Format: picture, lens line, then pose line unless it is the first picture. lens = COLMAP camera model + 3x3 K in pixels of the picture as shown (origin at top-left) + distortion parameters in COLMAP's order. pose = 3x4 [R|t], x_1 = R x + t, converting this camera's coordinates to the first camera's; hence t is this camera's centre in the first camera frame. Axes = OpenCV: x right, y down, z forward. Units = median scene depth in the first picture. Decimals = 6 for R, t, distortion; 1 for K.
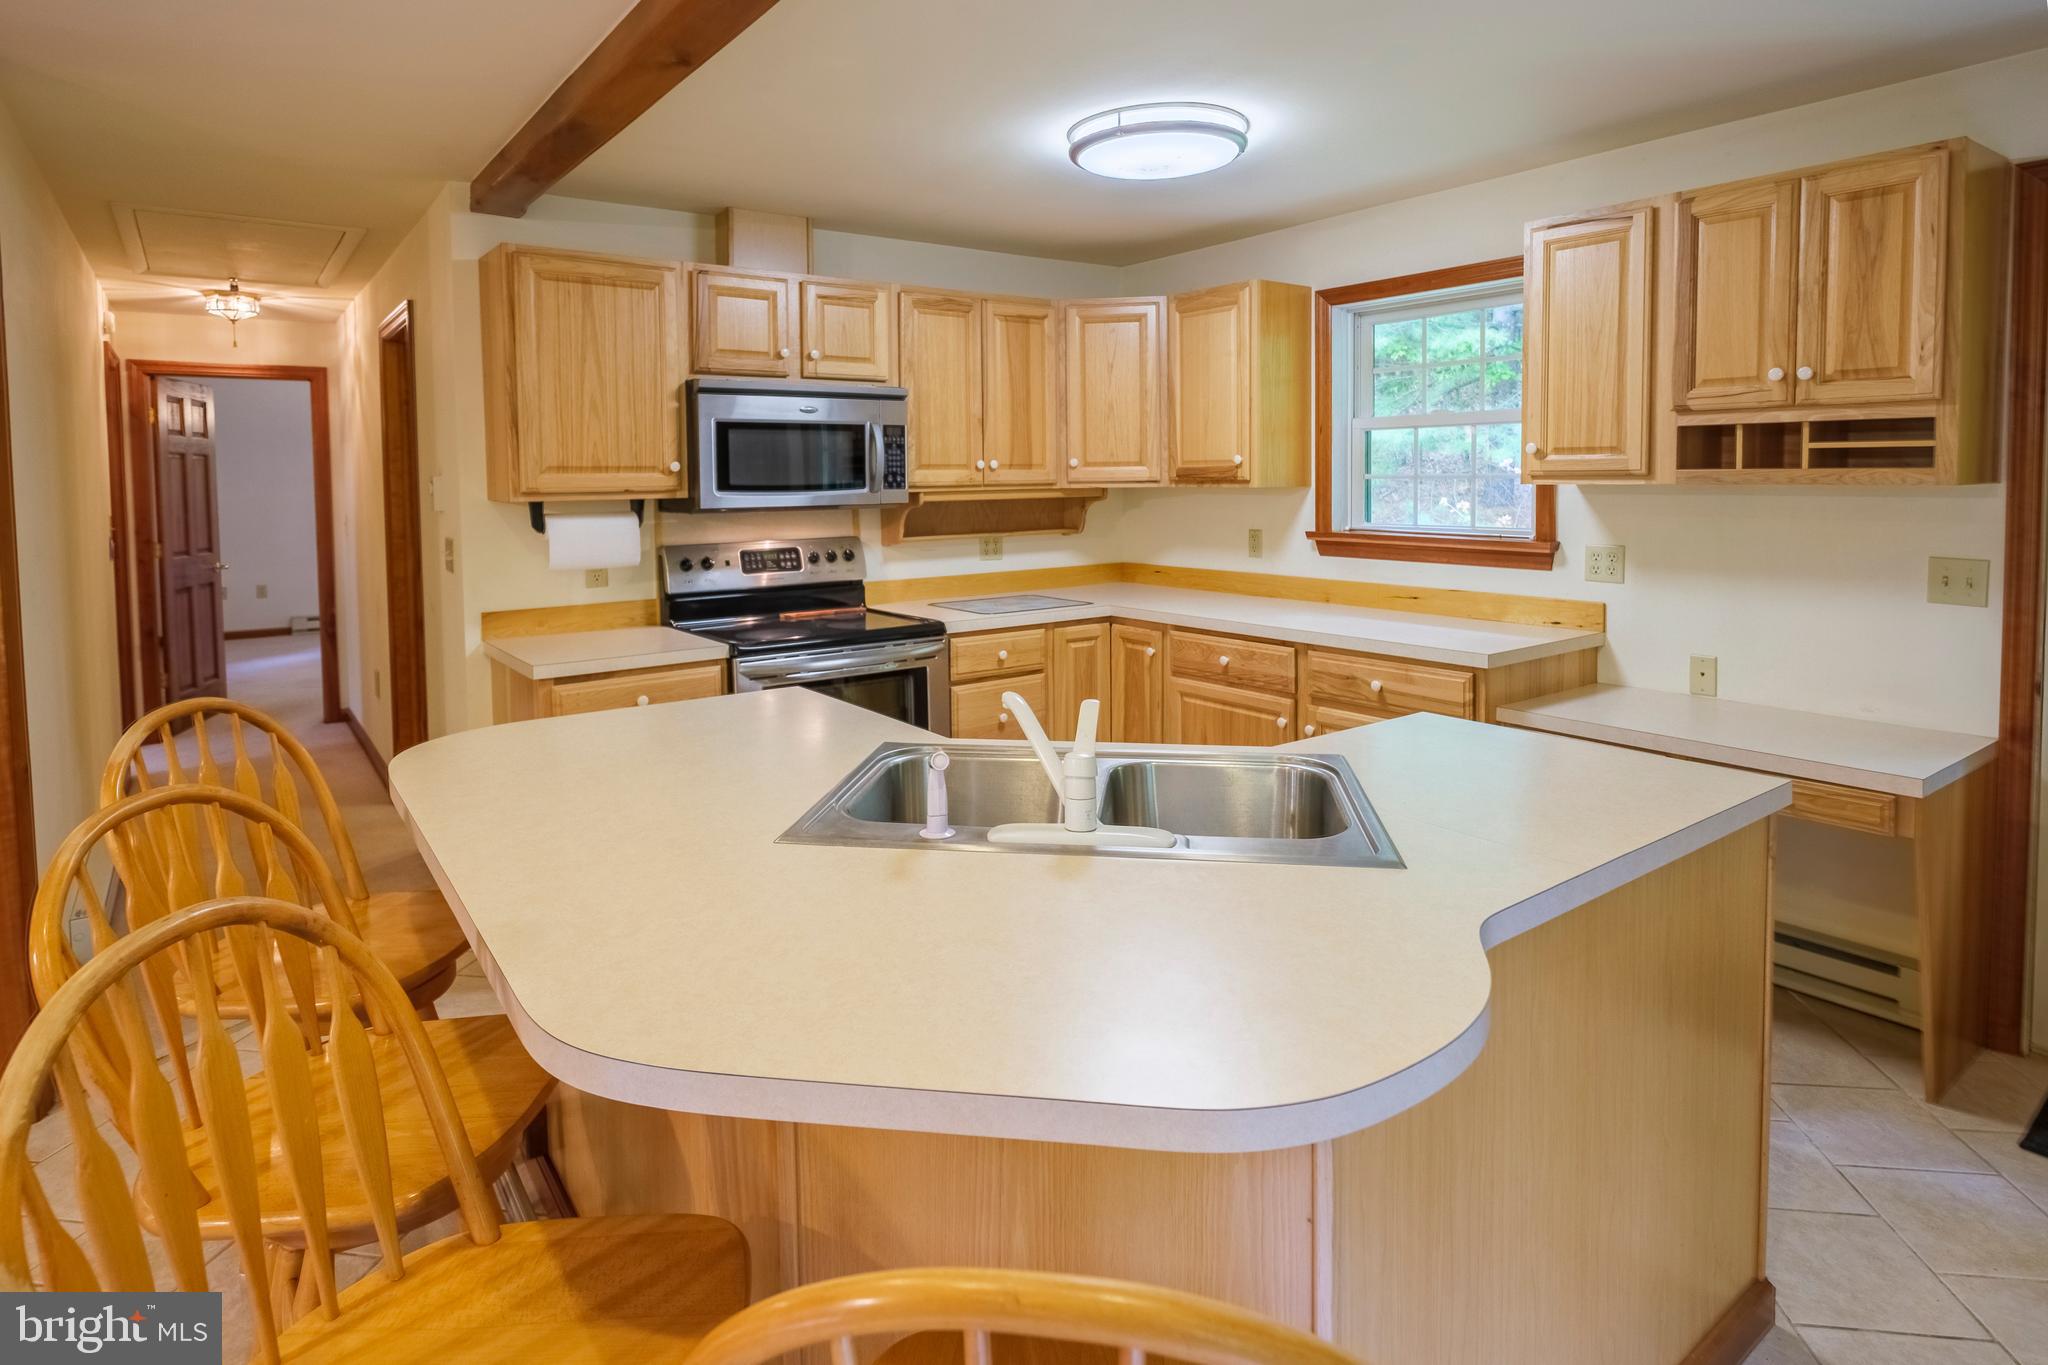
lens RADIAL K [[1105.5, 0, 1083.8], [0, 1105.5, 531.9], [0, 0, 1]] dist [-0.008569, 0.000346]
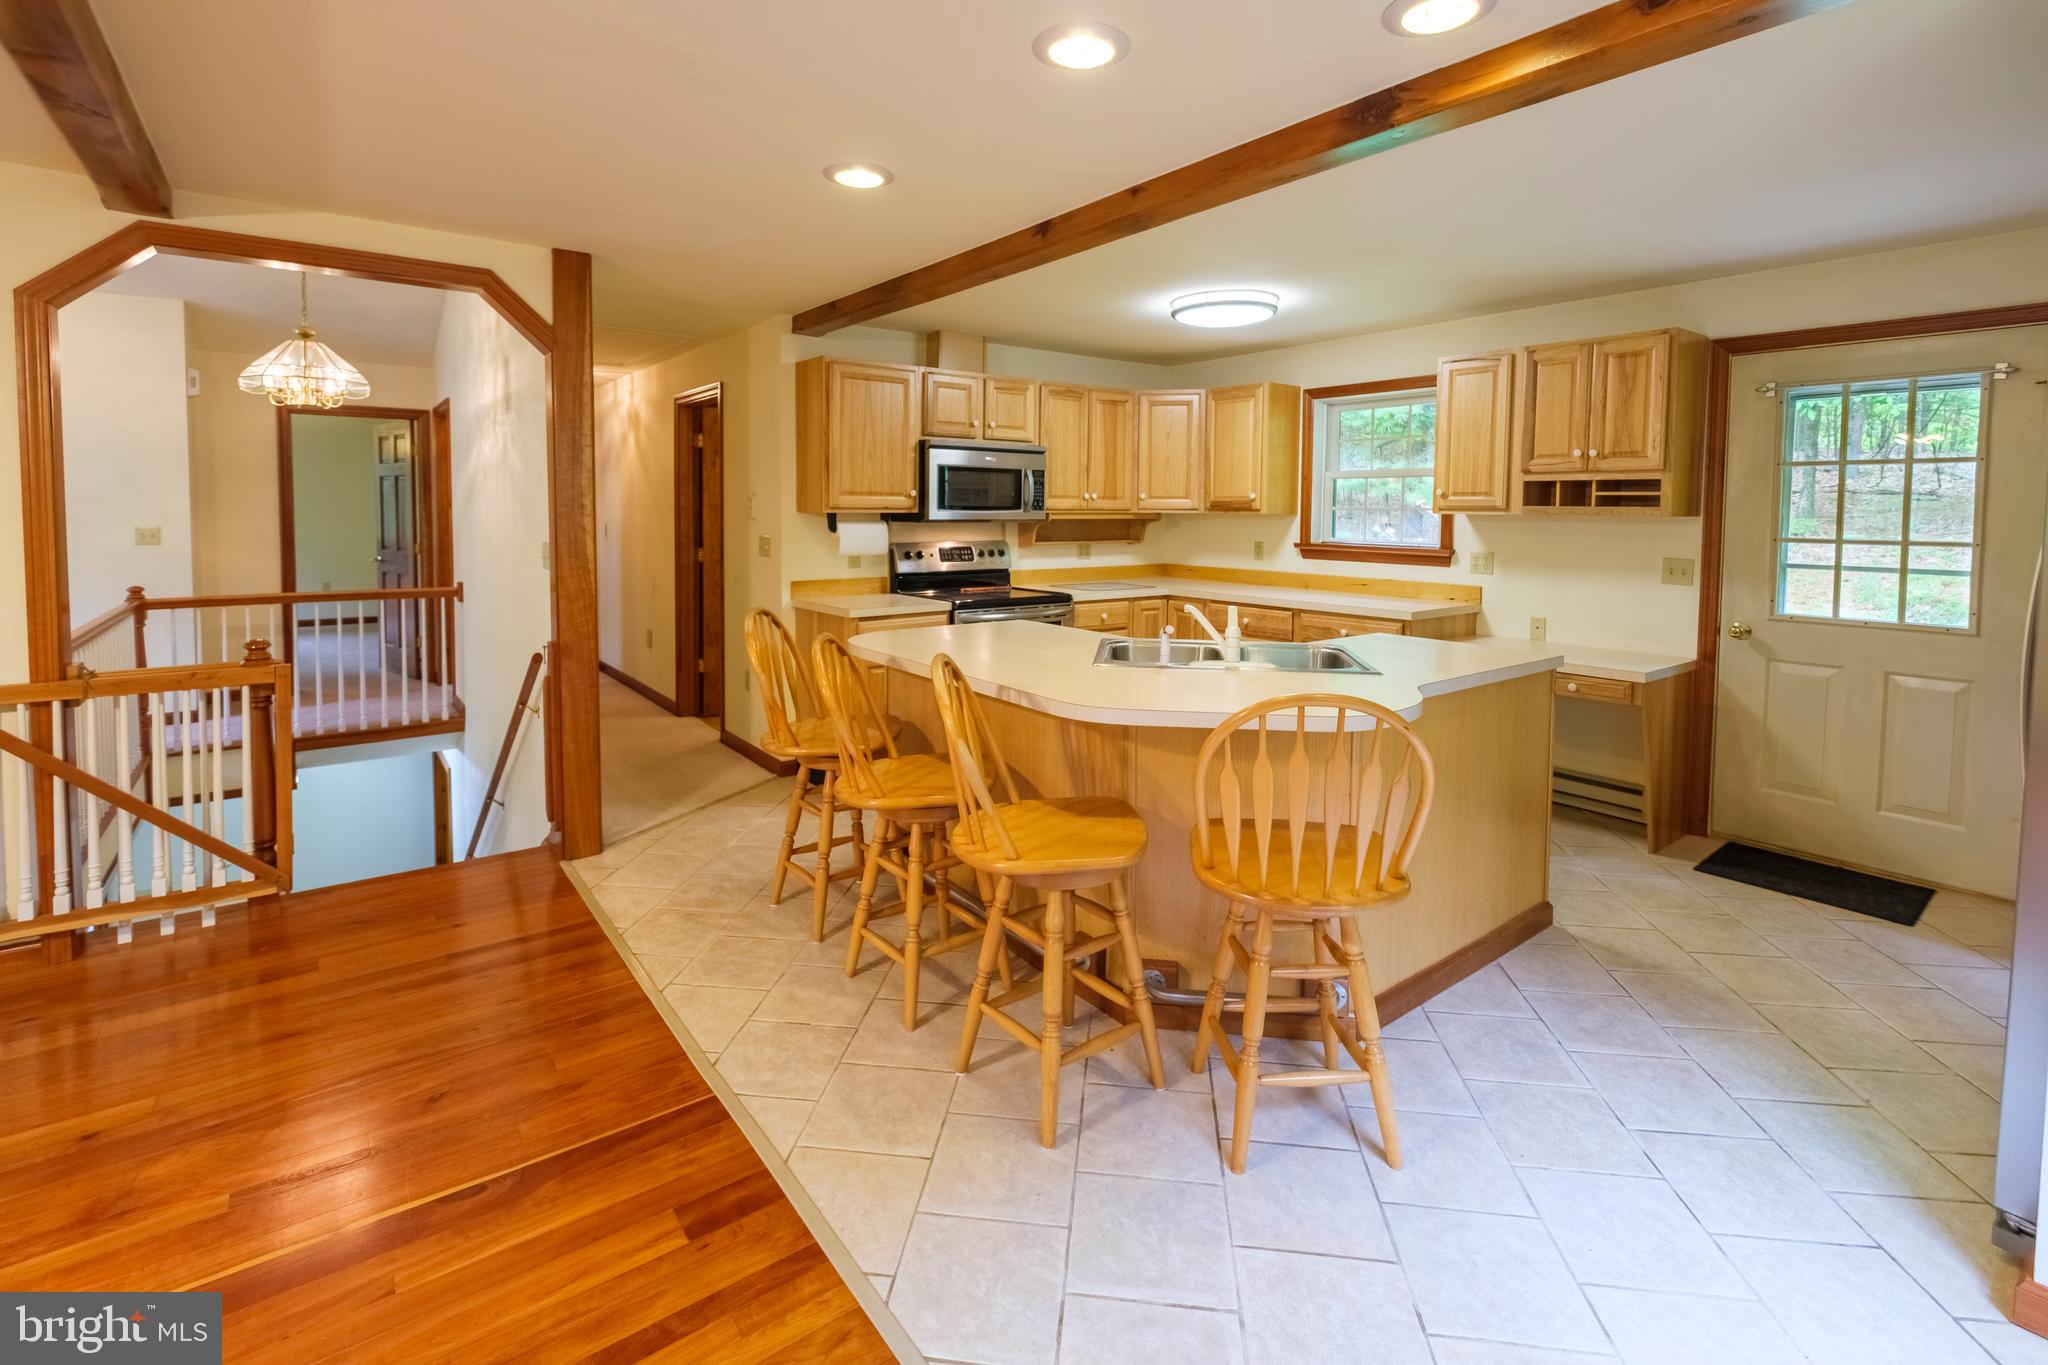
lens RADIAL K [[925.5, 0, 1079.7], [0, 925.5, 560.0], [0, 0, 1]] dist [0.003976, -0.001593]
pose [[0.999647, 0.018486, 0.019092, -0.138168], [-0.018561, 0.999821, 0.003731, 0.026610], [-0.019020, -0.004084, 0.999811, -0.331267]]
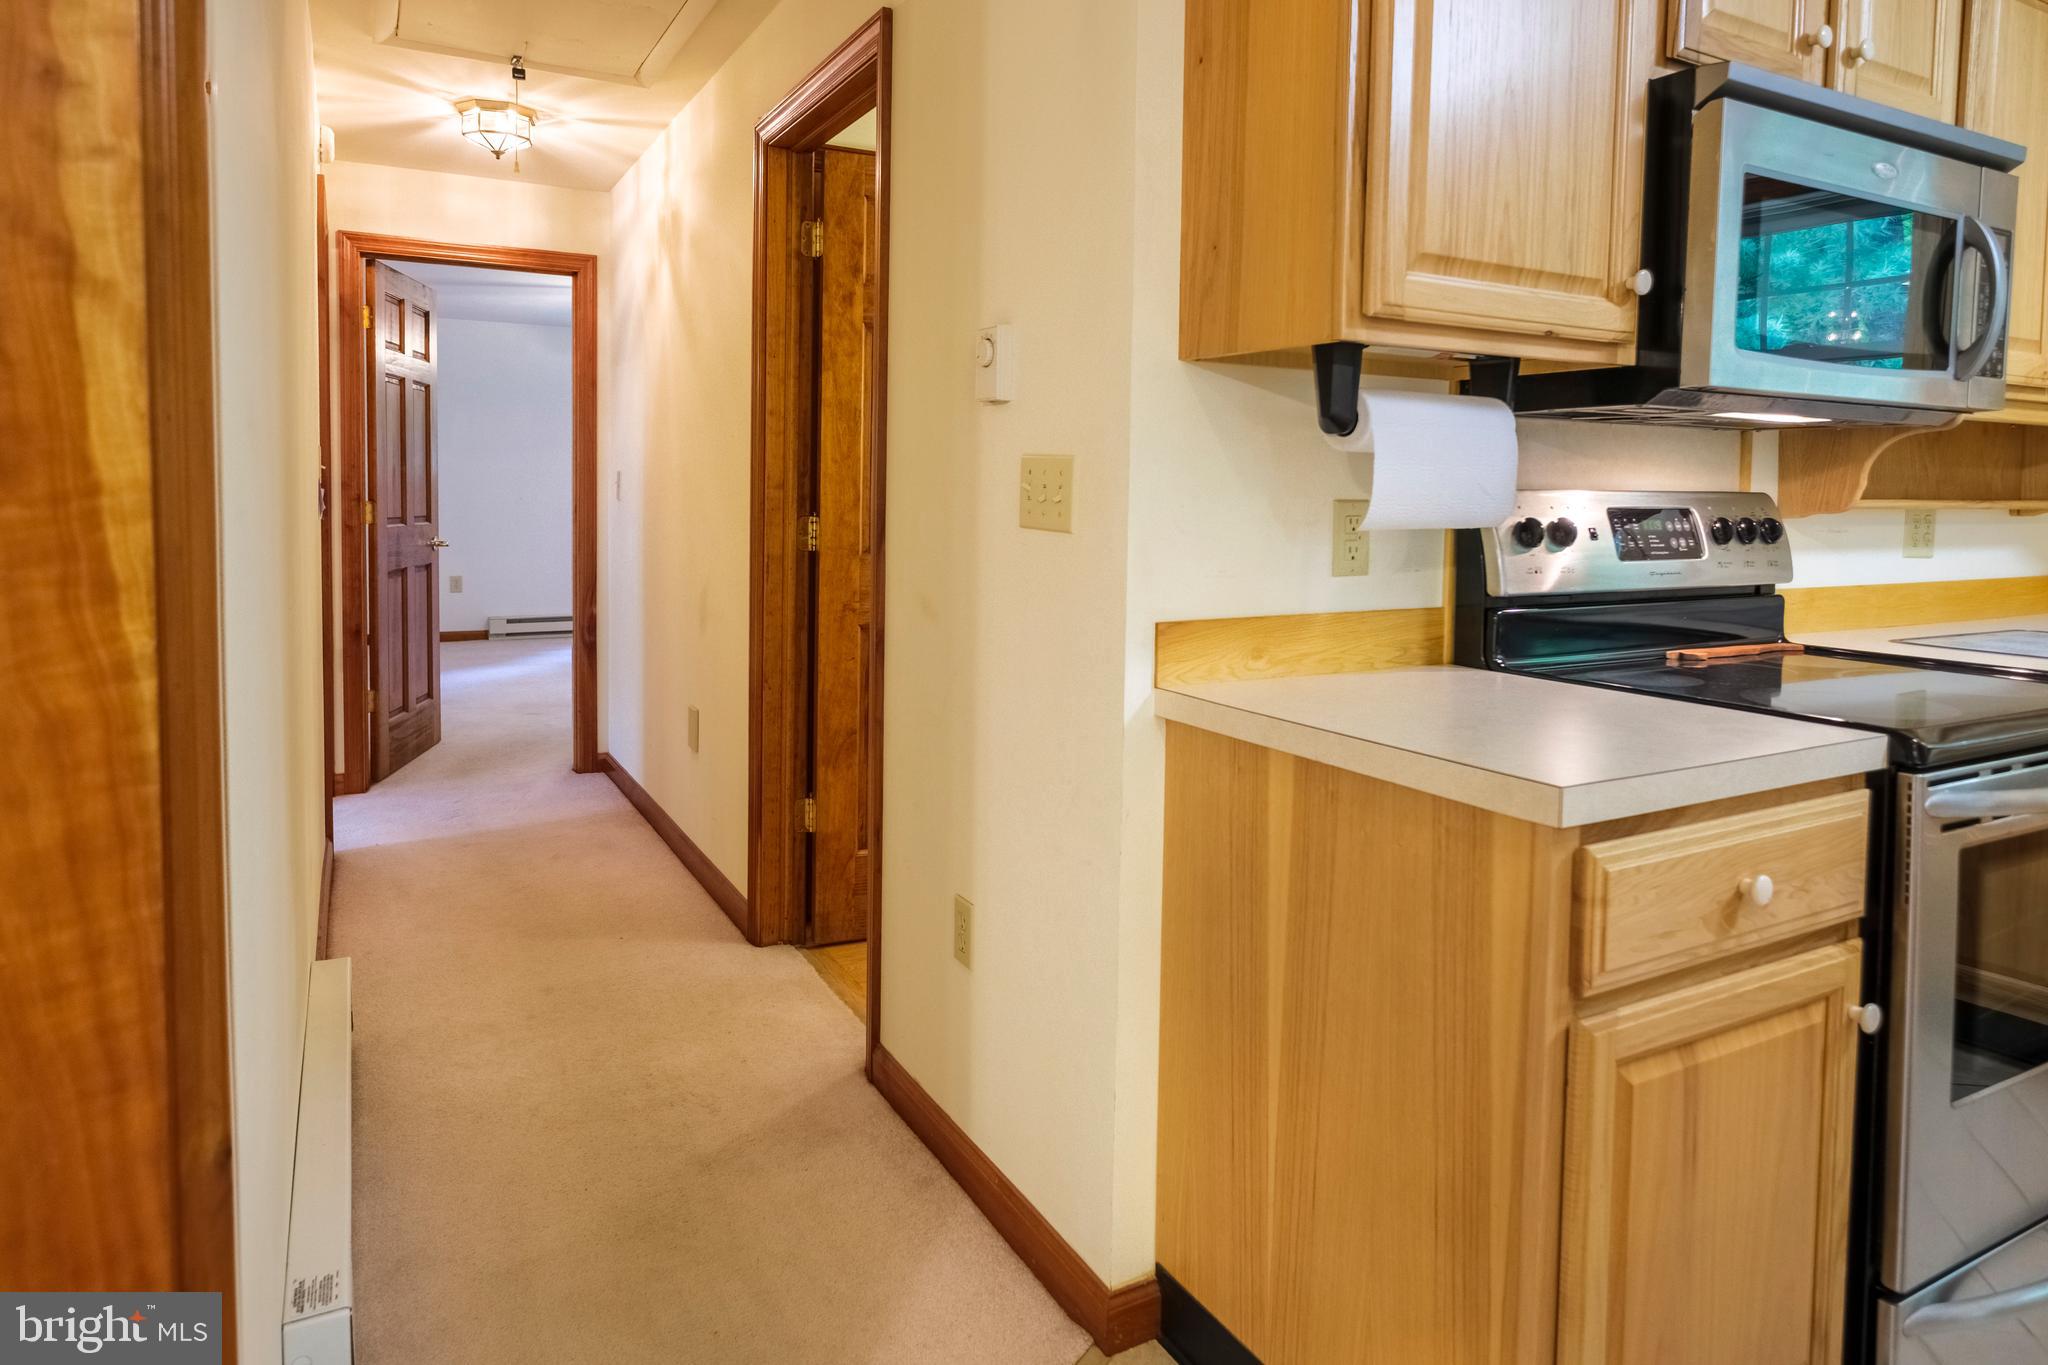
lens RADIAL K [[1230.4, 0, 1065.5], [0, 1230.4, 552.7], [0, 0, 1]] dist [-0.002389, -0.002437]
pose [[0.988476, 0.030690, -0.148233, -0.467719], [-0.030771, 0.999525, 0.001747, 0.042316], [0.148216, 0.002834, 0.988951, 0.478483]]
